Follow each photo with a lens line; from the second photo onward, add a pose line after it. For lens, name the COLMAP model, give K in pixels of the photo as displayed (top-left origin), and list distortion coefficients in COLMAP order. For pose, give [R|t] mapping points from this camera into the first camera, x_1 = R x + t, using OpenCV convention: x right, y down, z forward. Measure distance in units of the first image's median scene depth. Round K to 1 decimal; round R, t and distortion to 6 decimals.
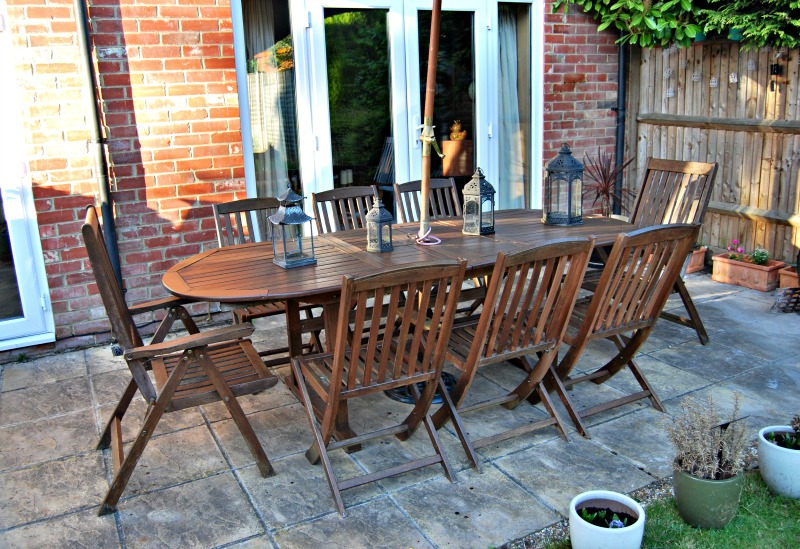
lens RADIAL K [[660.6, 0, 399.9], [0, 660.6, 256.7], [0, 0, 1]] dist [-0.089518, 0.055708]
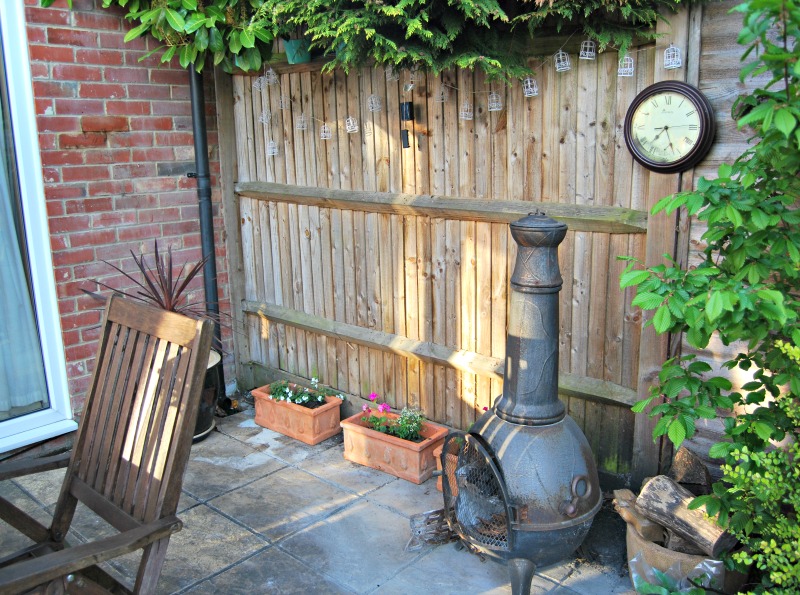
lens RADIAL K [[682.0, 0, 400.0], [0, 682.0, 297.5], [0, 0, 1]] dist [-0.067690, 0.012249]
pose [[0.937285, -0.056991, 0.343873, 0.312623], [0.065128, 0.997803, -0.012147, -0.100365], [-0.342425, 0.033781, 0.938938, 0.373982]]
